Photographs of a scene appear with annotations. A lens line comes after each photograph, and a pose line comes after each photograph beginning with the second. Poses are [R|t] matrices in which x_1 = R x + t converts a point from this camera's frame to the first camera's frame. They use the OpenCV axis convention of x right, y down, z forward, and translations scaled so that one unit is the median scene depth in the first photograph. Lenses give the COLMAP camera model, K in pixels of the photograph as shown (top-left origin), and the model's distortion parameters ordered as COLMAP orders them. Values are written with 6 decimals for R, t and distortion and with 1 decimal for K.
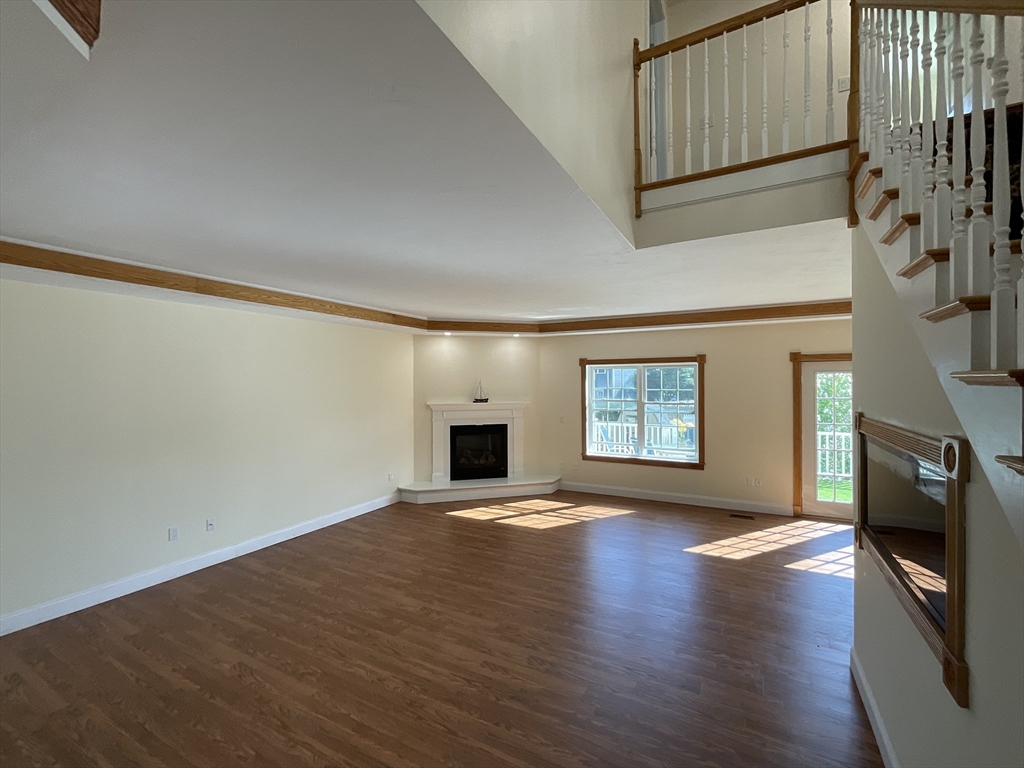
lens RADIAL K [[442.2, 0, 503.3], [0, 442.2, 382.5], [0, 0, 1]] dist [-0.003892, 0.001738]
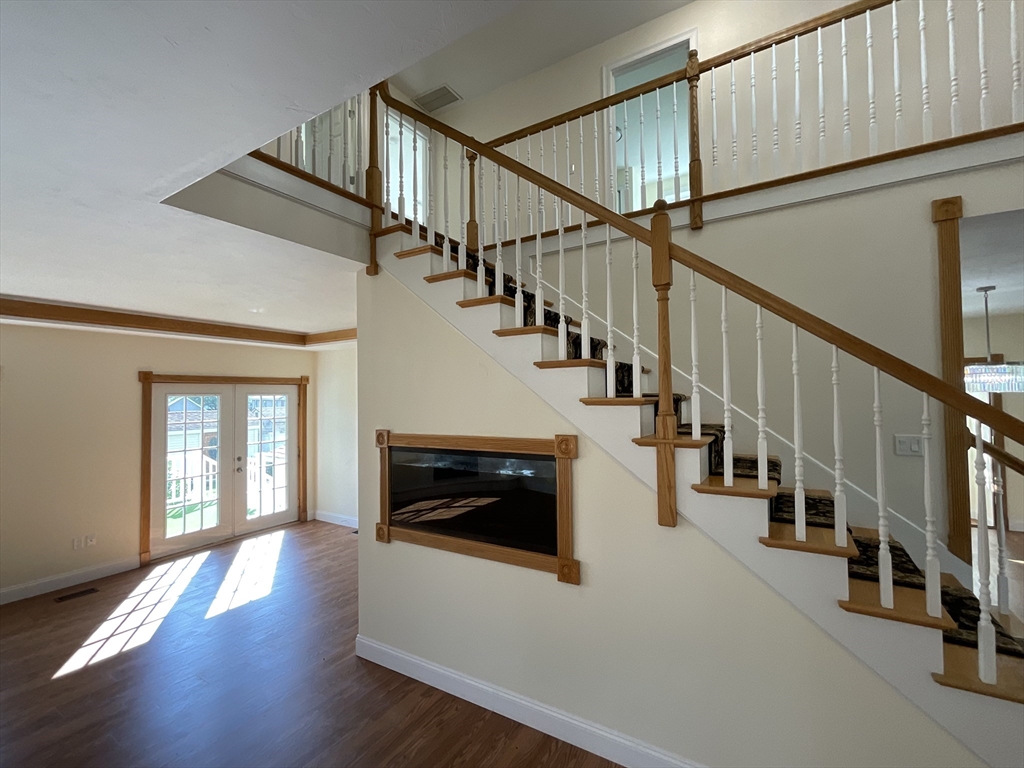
lens RADIAL K [[442.2, 0, 518.0], [0, 442.2, 382.2], [0, 0, 1]] dist [-0.003892, 0.001738]
pose [[0.032133, 0.035162, 0.998865, -0.346994], [0.012094, 0.999294, -0.035566, -0.016522], [-0.999410, 0.013224, 0.031686, 0.528120]]
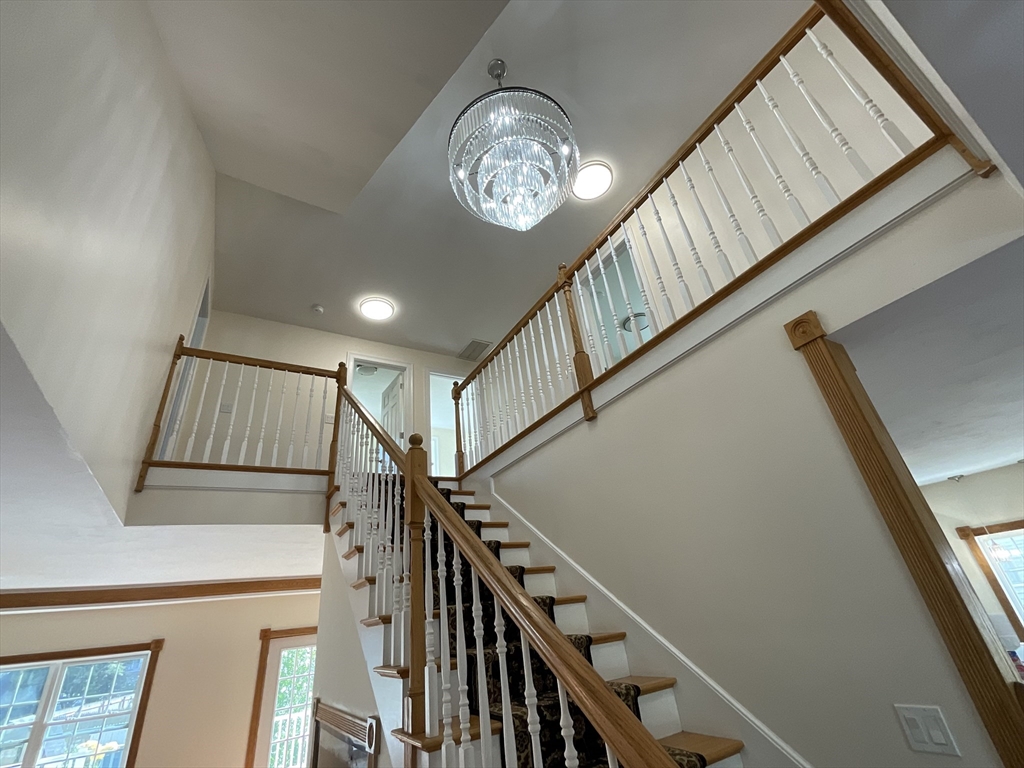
lens RADIAL K [[442.2, 0, 513.2], [0, 442.2, 383.1], [0, 0, 1]] dist [-0.003892, 0.001738]
pose [[0.491715, 0.361890, 0.791992, -0.153206], [0.109147, 0.876756, -0.468386, -0.054250], [-0.863888, 0.316756, 0.391615, -0.159690]]
